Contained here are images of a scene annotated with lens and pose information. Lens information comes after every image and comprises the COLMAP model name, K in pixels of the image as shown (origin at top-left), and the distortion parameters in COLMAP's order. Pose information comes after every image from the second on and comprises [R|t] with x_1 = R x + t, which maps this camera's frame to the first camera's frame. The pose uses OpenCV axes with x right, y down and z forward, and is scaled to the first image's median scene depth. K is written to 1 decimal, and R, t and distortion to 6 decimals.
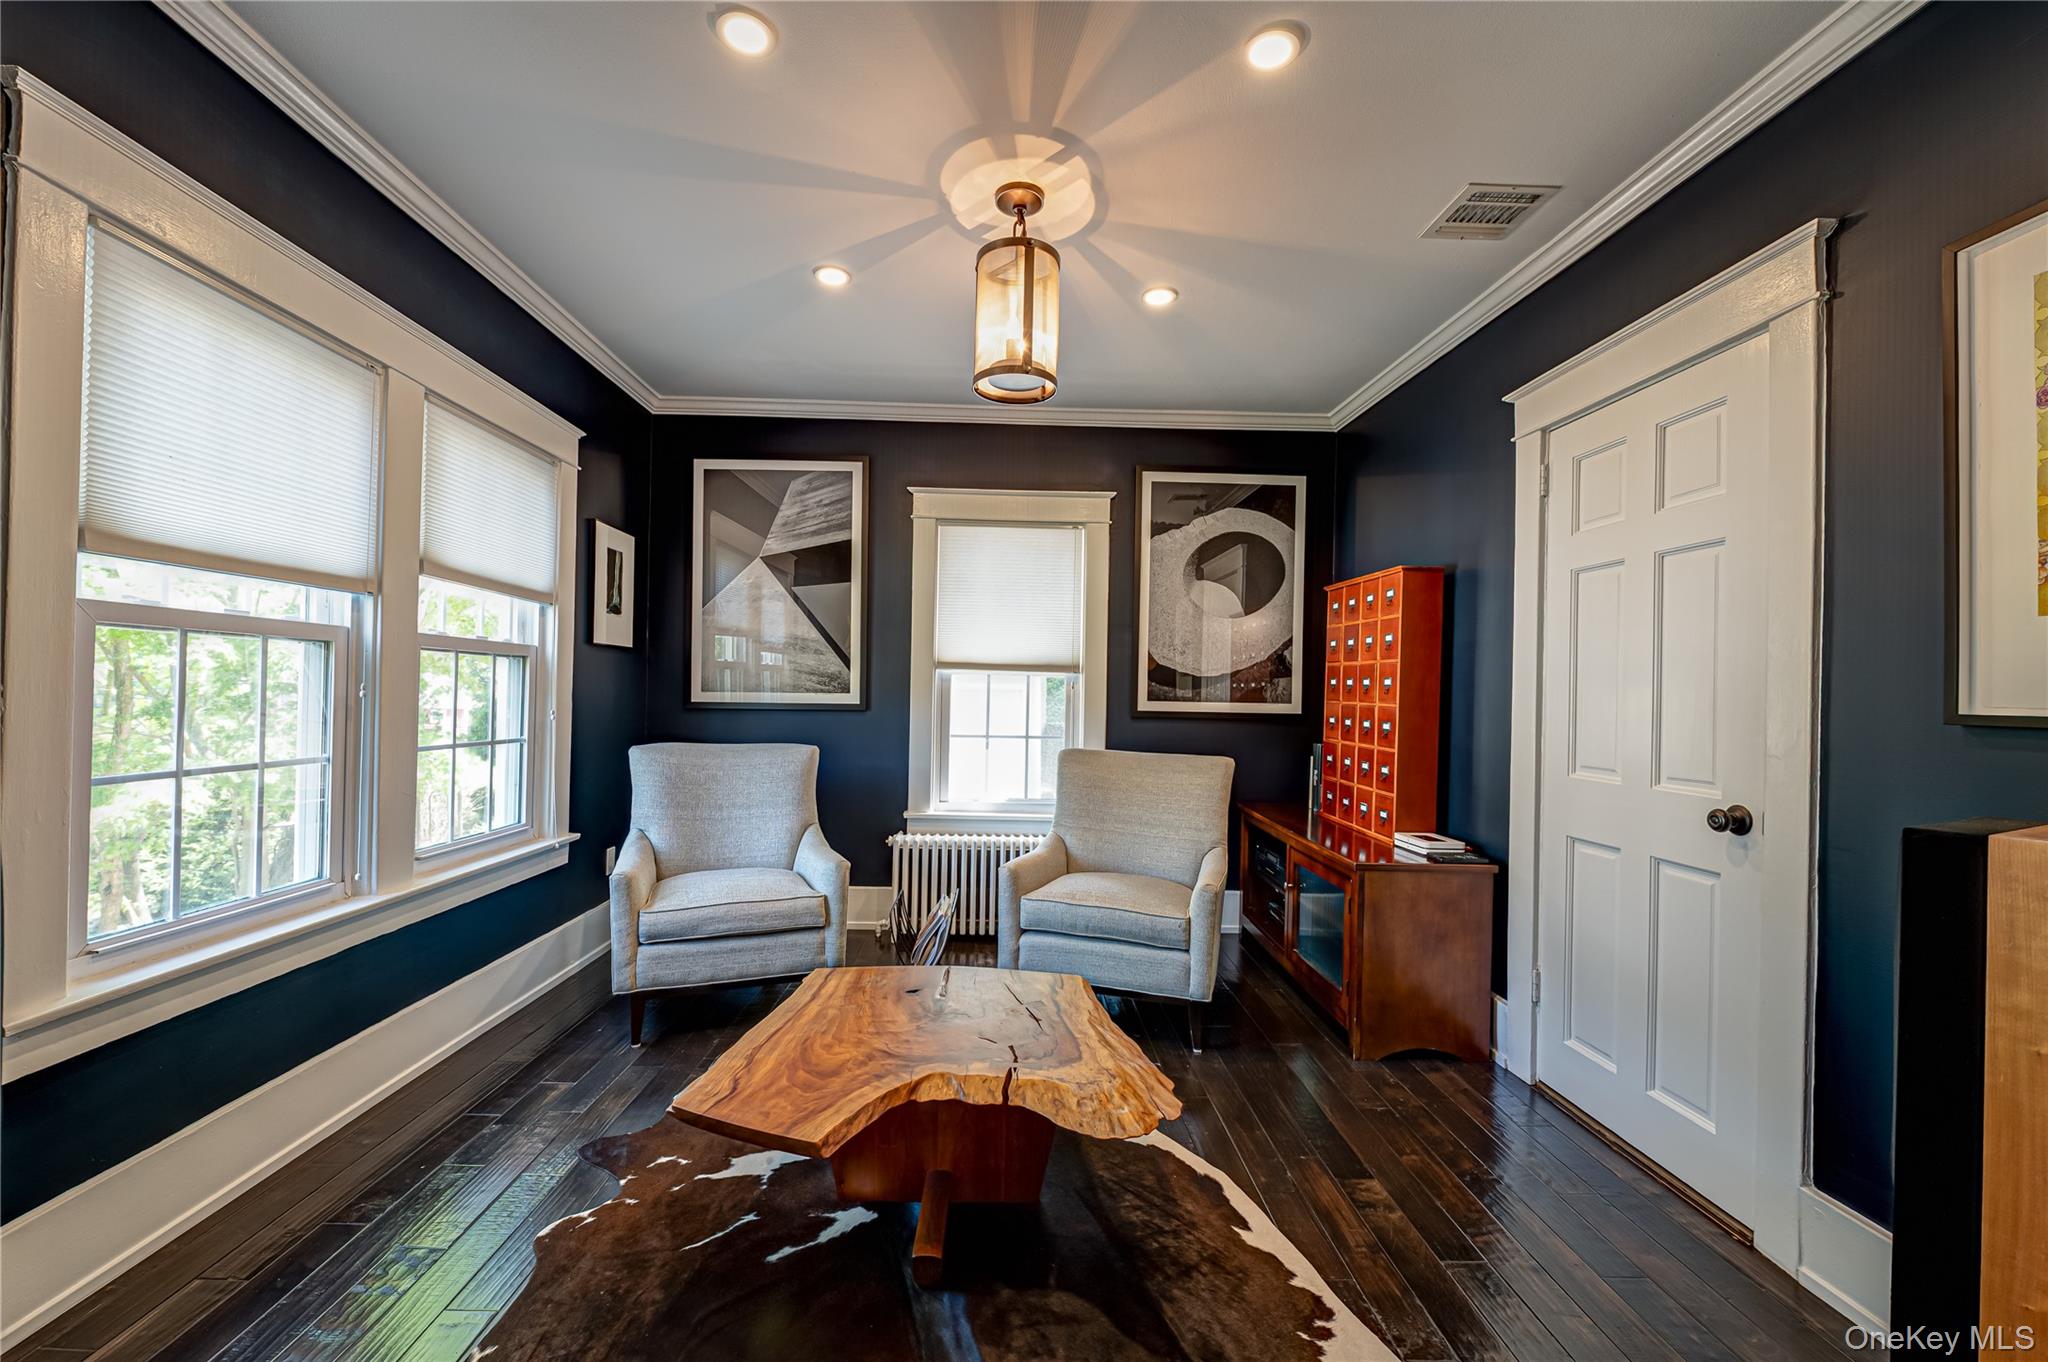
lens RADIAL K [[810.7, 0, 1028.6], [0, 810.7, 688.9], [0, 0, 1]] dist [-0.006332, -0.000188]
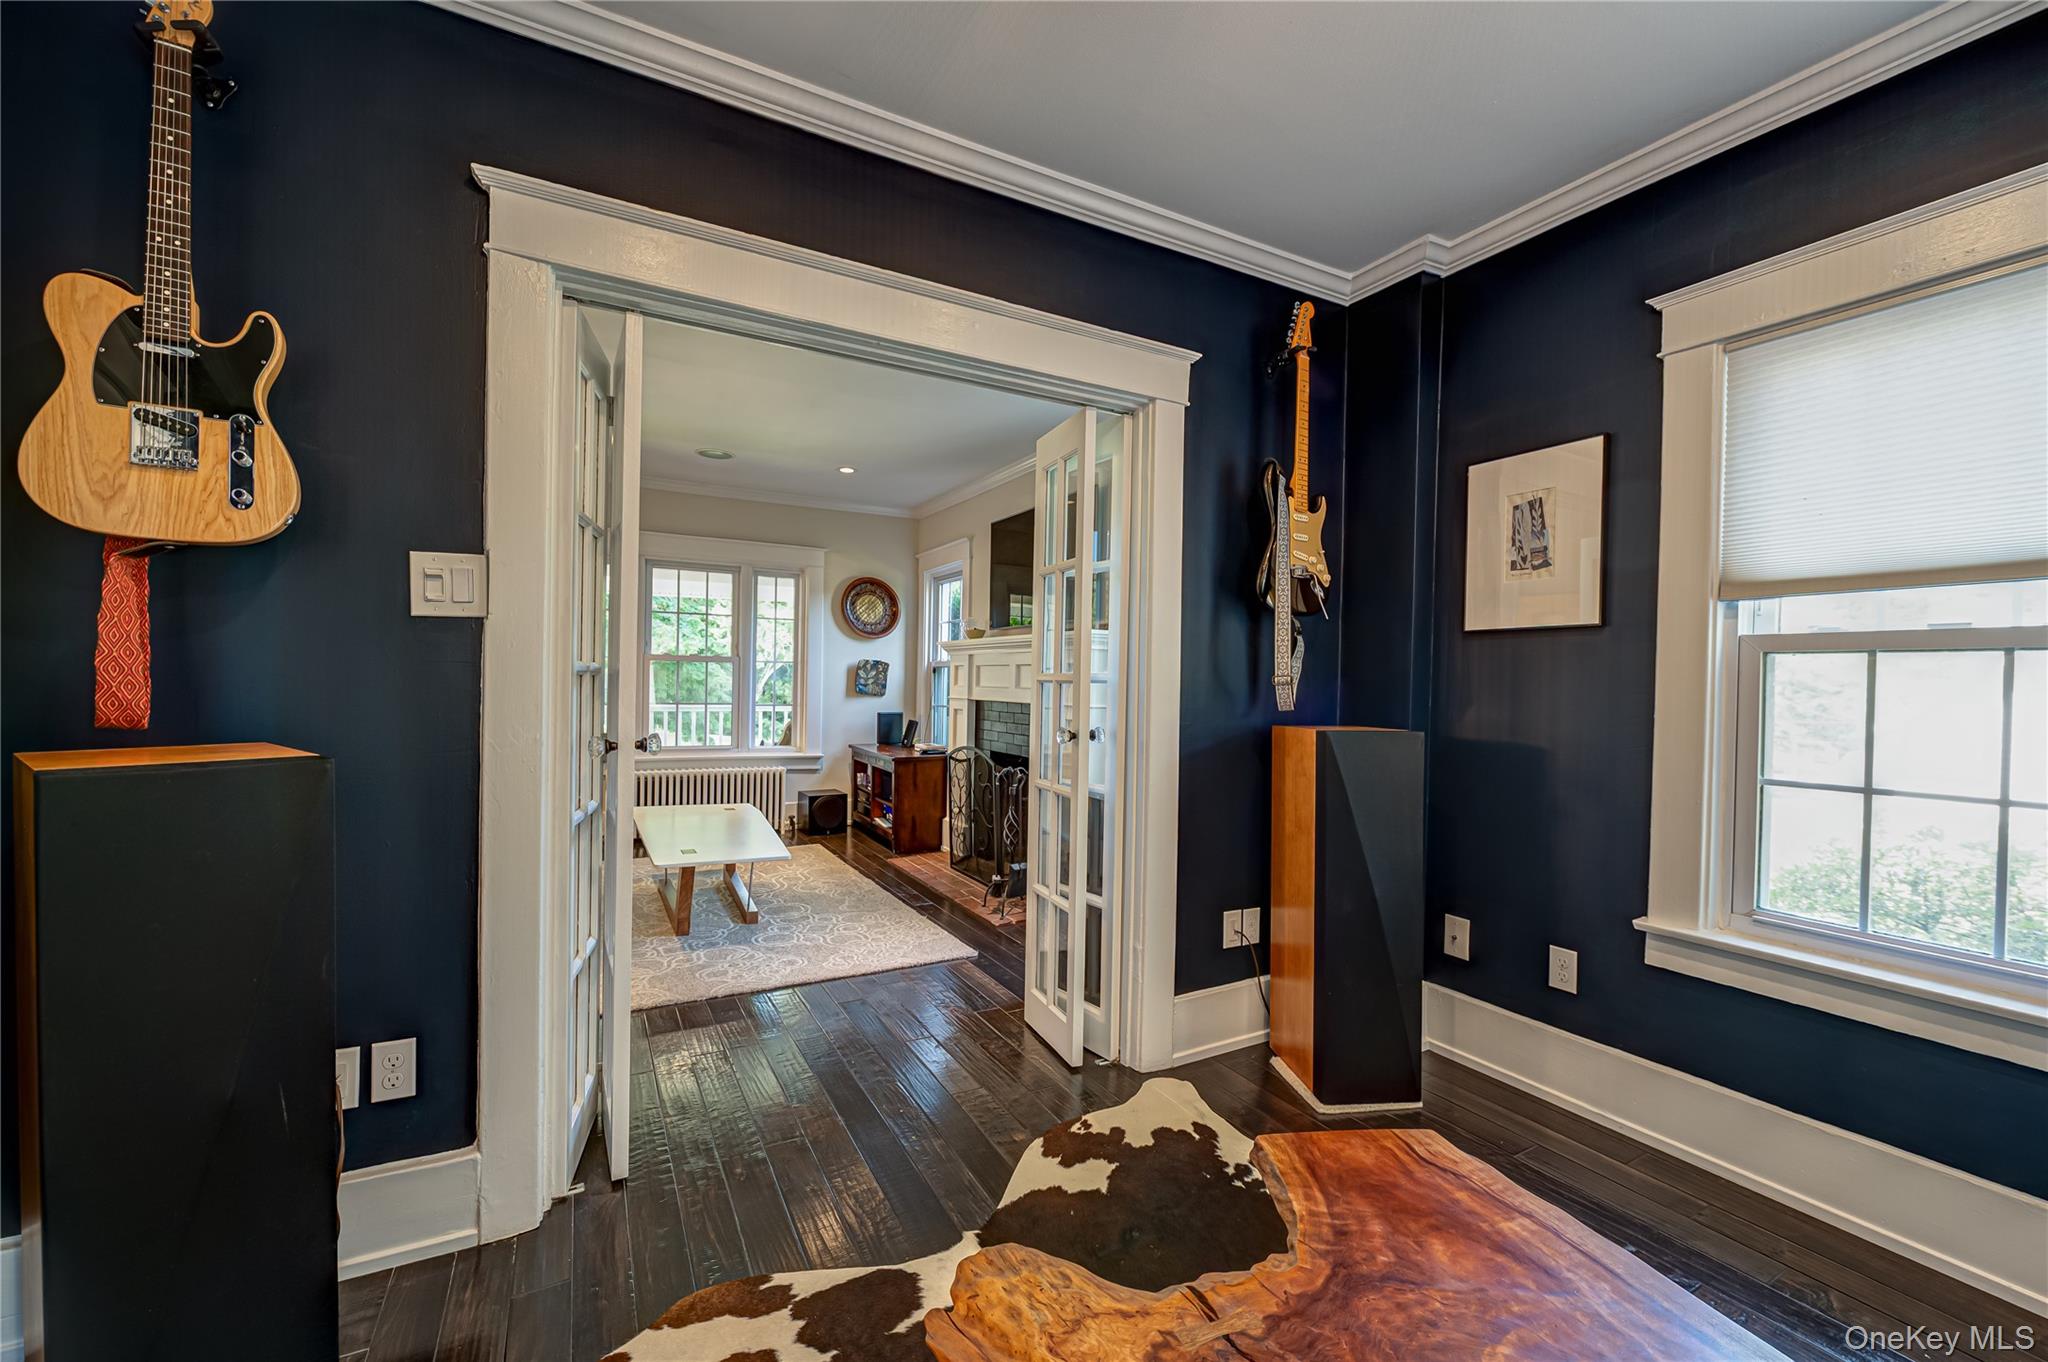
lens RADIAL K [[810.7, 0, 1019.1], [0, 810.7, 679.3], [0, 0, 1]] dist [-0.006332, -0.000188]
pose [[-0.894082, -0.037534, -0.446328, 0.305609], [-0.033139, 0.999295, -0.017652, 0.014231], [0.446676, -0.000991, -0.894695, 1.150890]]
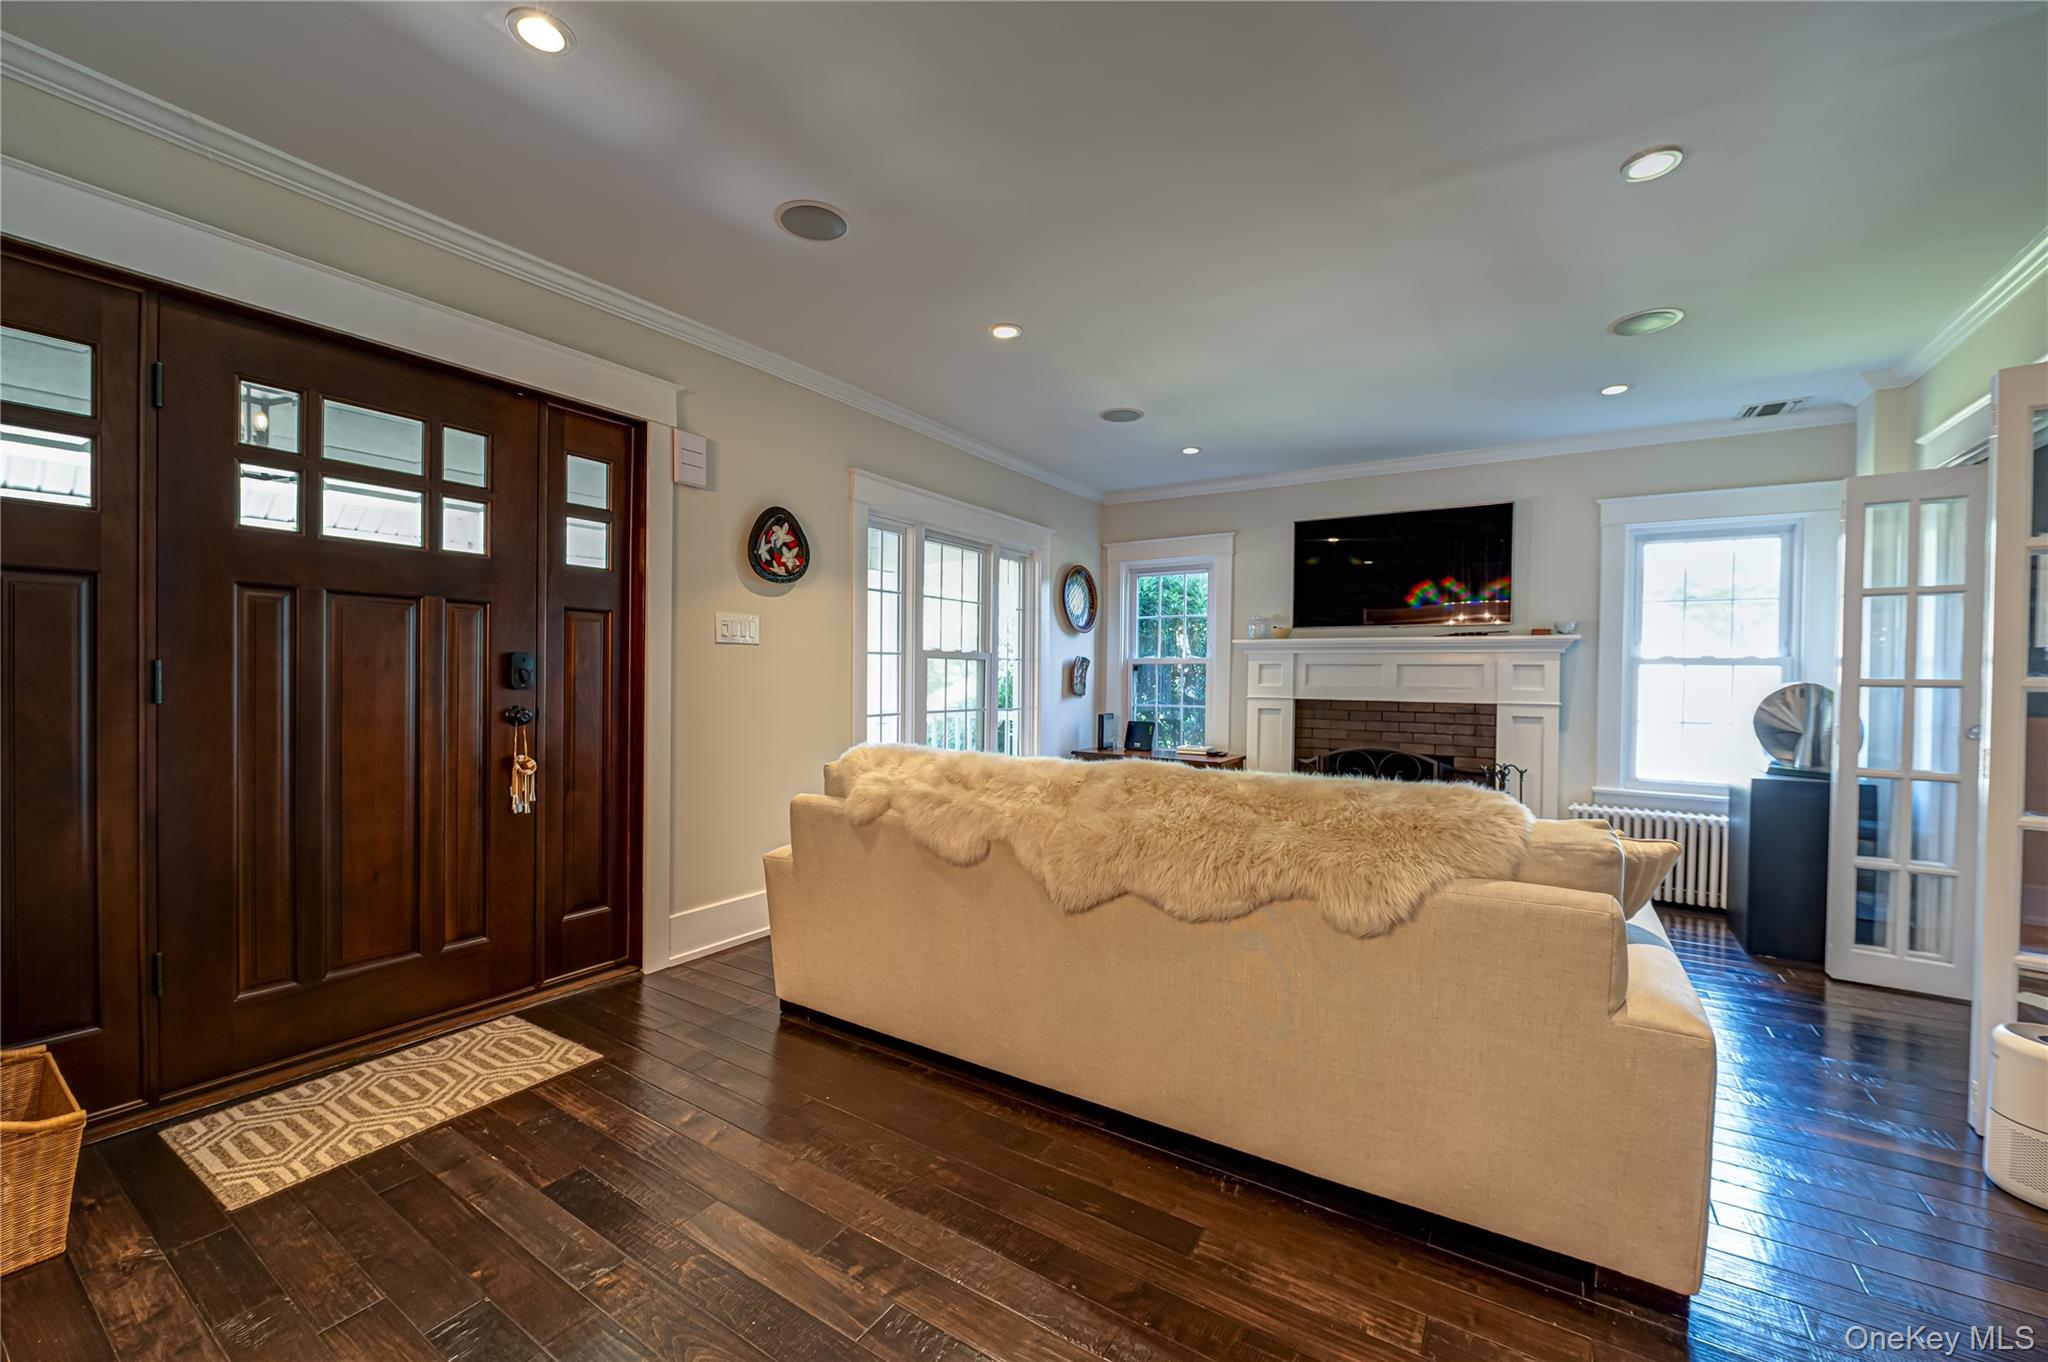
lens RADIAL K [[810.7, 0, 1025.6], [0, 810.7, 687.8], [0, 0, 1]] dist [-0.006332, -0.000188]
pose [[-0.570971, -0.015014, -0.820833, 1.845317], [-0.017157, 0.999833, -0.006353, 0.034648], [0.820791, 0.010455, -0.571133, -0.412870]]
